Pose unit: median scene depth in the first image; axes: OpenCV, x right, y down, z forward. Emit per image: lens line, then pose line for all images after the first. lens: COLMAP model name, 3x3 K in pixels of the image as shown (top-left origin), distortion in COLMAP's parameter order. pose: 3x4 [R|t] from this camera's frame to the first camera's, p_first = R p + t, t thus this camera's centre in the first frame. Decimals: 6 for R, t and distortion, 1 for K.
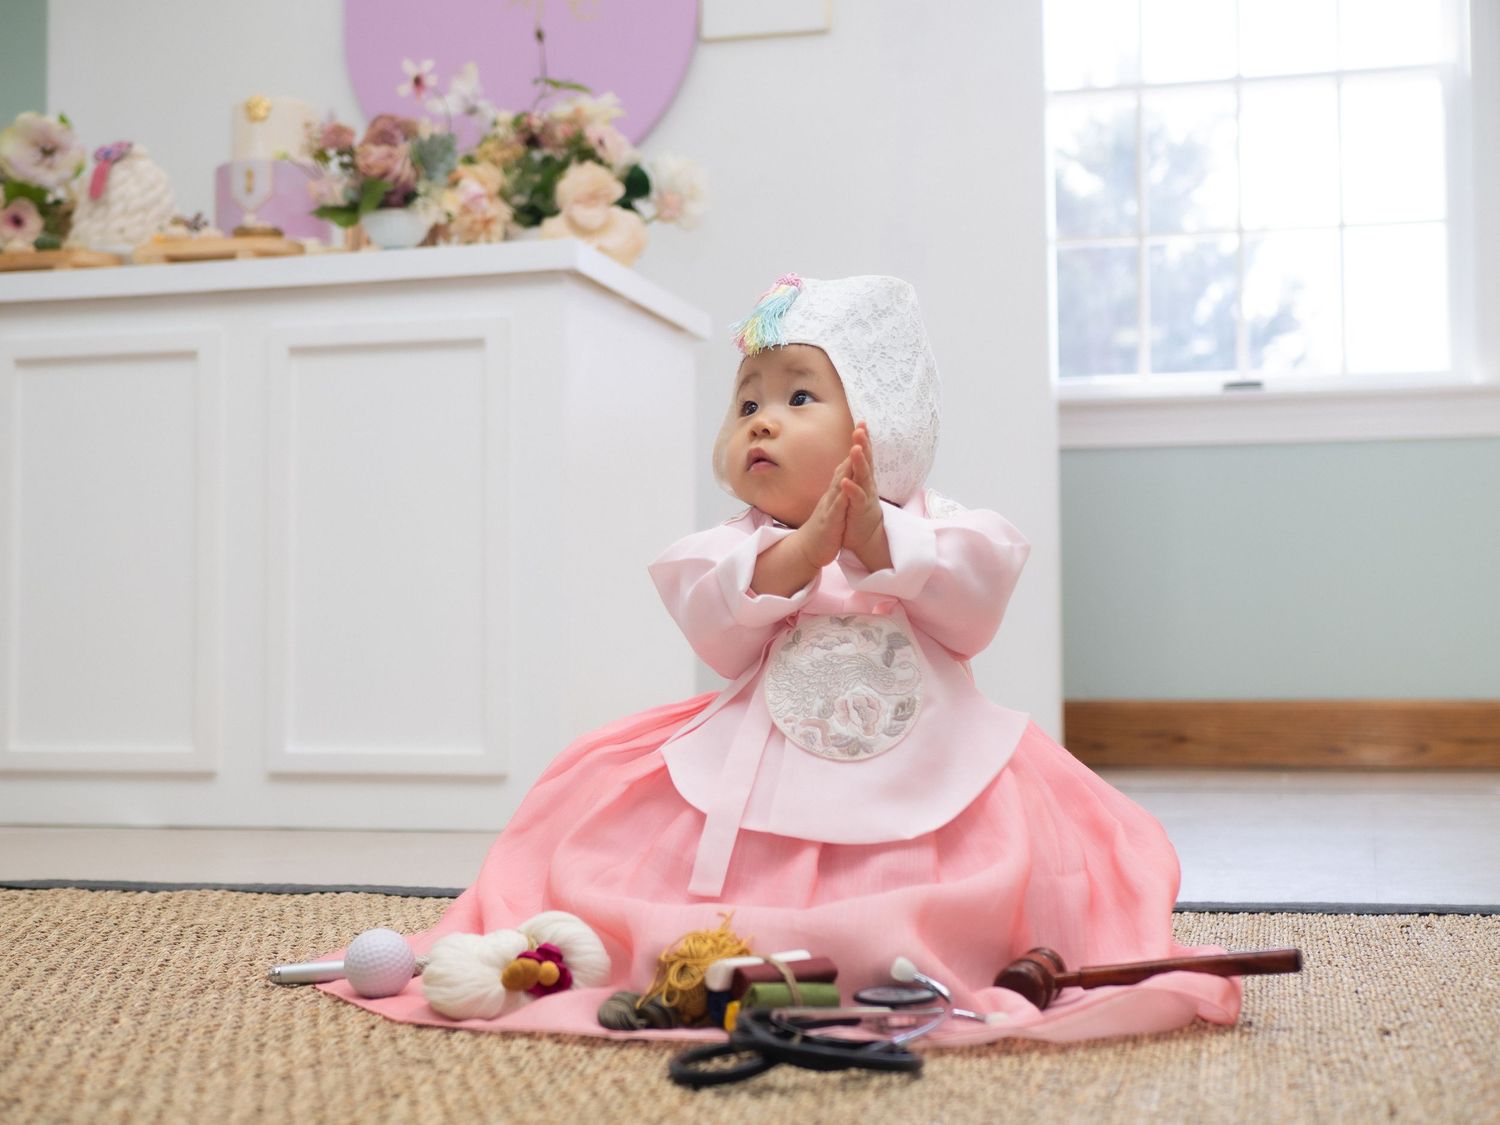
lens RADIAL K [[2143.2, 0, 750.0], [0, 2143.2, 562.5], [0, 0, 1]] dist [-0.016927, 0.025755]
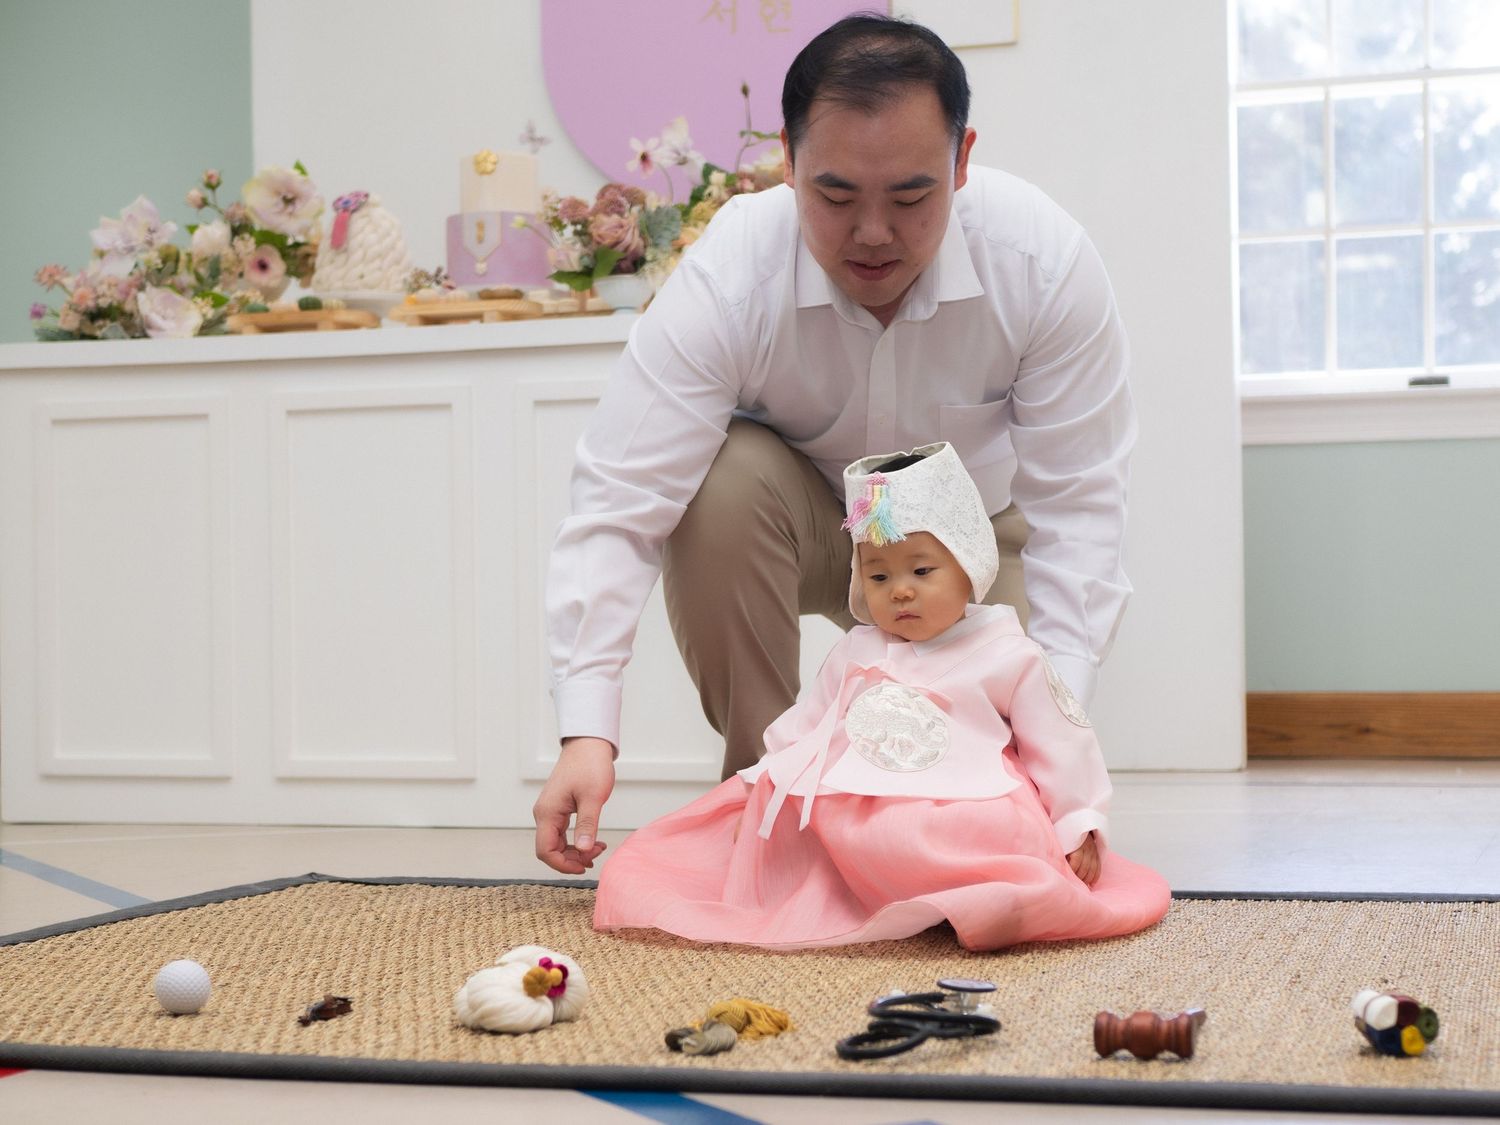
lens RADIAL K [[2563.0, 0, 836.7], [0, 2563.0, 562.8], [0, 0, 1]] dist [0.012498, 0.031374]
pose [[0.999320, -0.007686, -0.036061, -0.008685], [0.008801, 0.999485, 0.030871, -0.054100], [0.035805, -0.031167, 0.998873, -0.328096]]
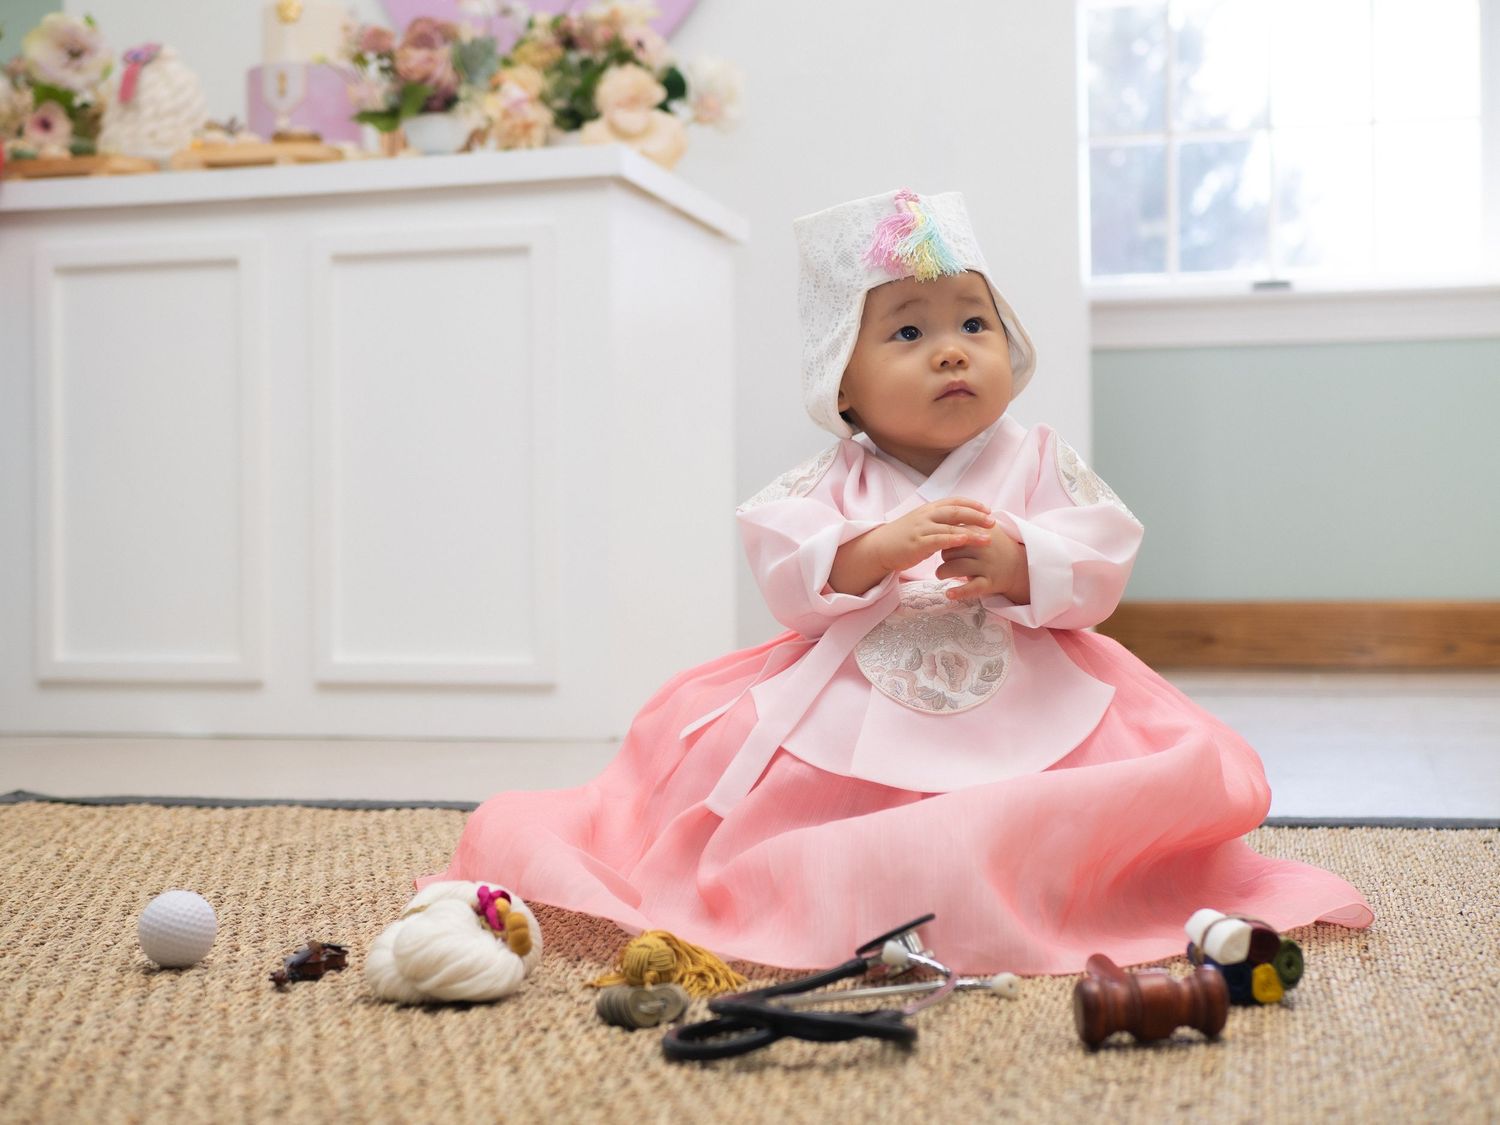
lens RADIAL K [[2141.6, 0, 750.0], [0, 2141.6, 562.5], [0, 0, 1]] dist [-0.008395, 0.014740]
pose [[0.999986, -0.003319, 0.004127, -0.025007], [0.003107, 0.998722, 0.050449, -0.007390], [-0.004290, -0.050436, 0.998718, 0.001202]]
